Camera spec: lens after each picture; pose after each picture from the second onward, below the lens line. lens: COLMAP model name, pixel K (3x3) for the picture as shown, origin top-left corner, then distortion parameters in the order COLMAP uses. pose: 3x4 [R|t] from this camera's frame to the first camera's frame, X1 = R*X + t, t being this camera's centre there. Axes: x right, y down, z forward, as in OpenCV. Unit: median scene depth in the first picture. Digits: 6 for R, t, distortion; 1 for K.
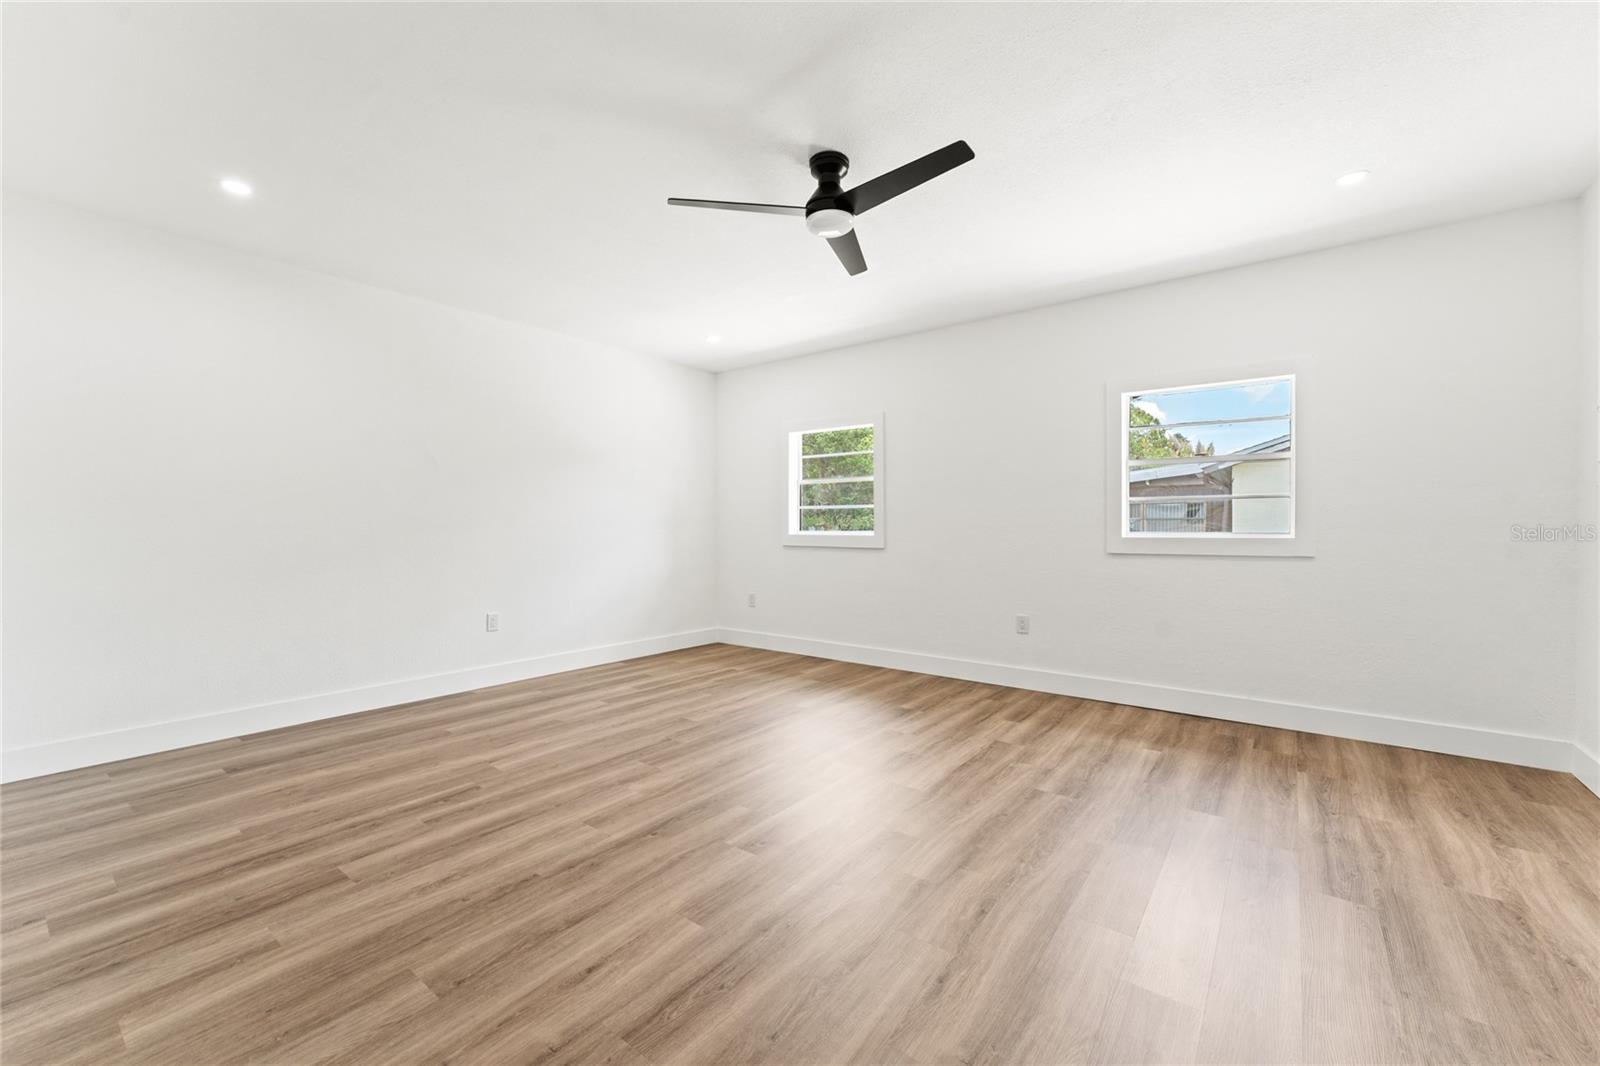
lens RADIAL K [[638.1, 0, 799.6], [0, 638.1, 528.0], [0, 0, 1]] dist [-0.001172, -0.000193]
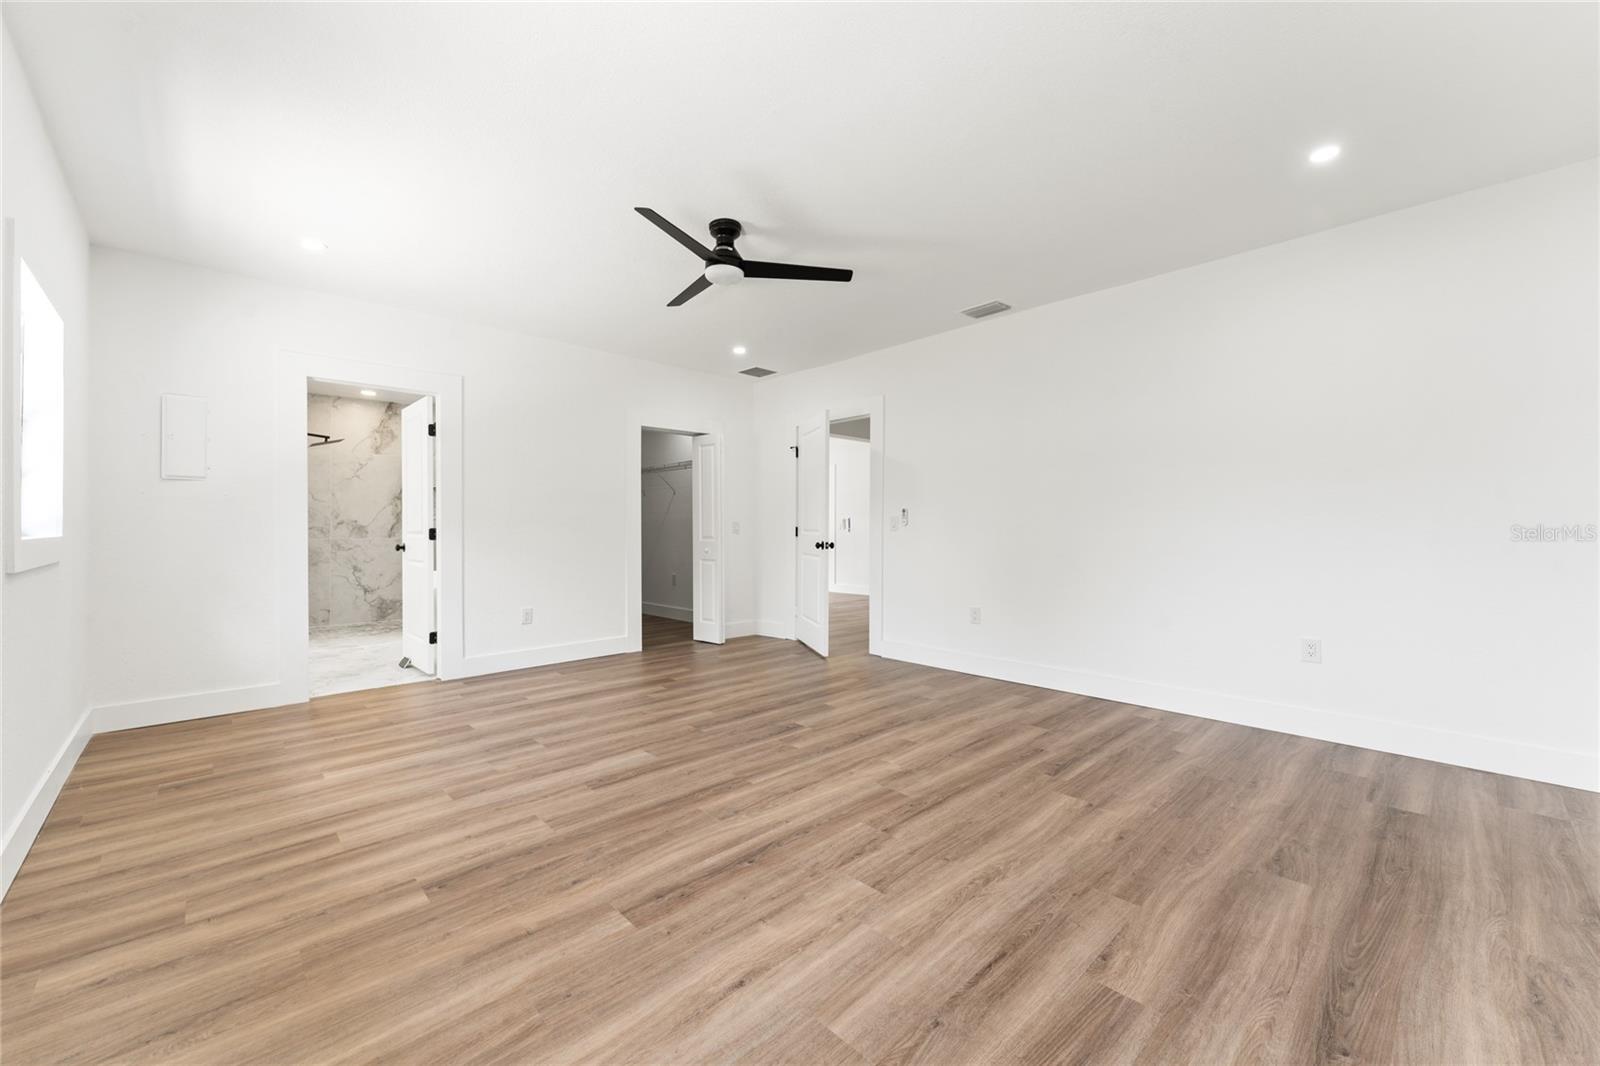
lens RADIAL K [[638.1, 0, 799.6], [0, 638.1, 528.0], [0, 0, 1]] dist [-0.001172, -0.000193]
pose [[-0.986997, 0.003933, 0.160693, -0.251747], [0.004371, 0.999988, 0.002374, 0.007693], [-0.160681, 0.003045, -0.987002, 1.890030]]
